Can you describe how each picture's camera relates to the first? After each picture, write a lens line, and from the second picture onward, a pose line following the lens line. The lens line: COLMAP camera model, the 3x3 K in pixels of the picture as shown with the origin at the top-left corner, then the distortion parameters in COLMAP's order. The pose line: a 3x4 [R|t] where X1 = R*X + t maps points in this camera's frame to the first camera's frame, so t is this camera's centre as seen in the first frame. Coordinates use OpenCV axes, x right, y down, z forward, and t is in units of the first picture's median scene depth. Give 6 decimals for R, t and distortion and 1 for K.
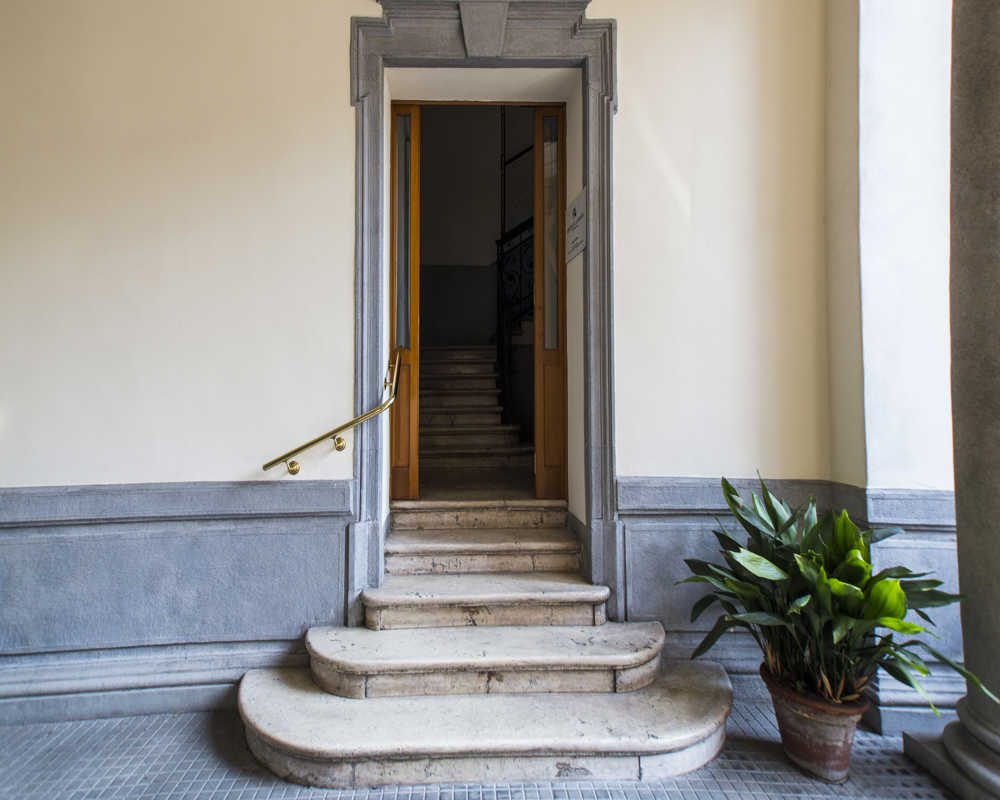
lens RADIAL K [[526.7, 0, 499.8], [0, 526.7, 368.2], [0, 0, 1]] dist [0.053681, 0.001308]
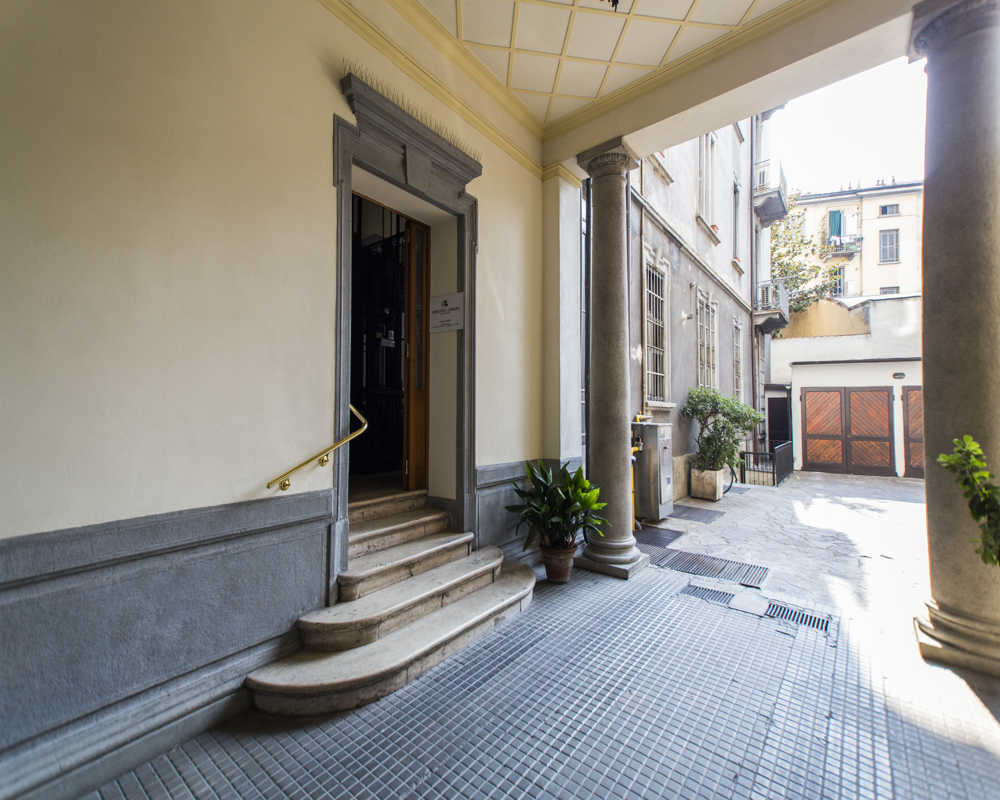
lens RADIAL K [[419.5, 0, 548.2], [0, 419.5, 400.4], [0, 0, 1]] dist [0.046555, 0.000236]
pose [[0.597924, 0.030473, 0.800973, -0.790977], [-0.031439, 0.999400, -0.014553, 0.003559], [-0.800936, -0.016480, 0.598523, 0.005584]]
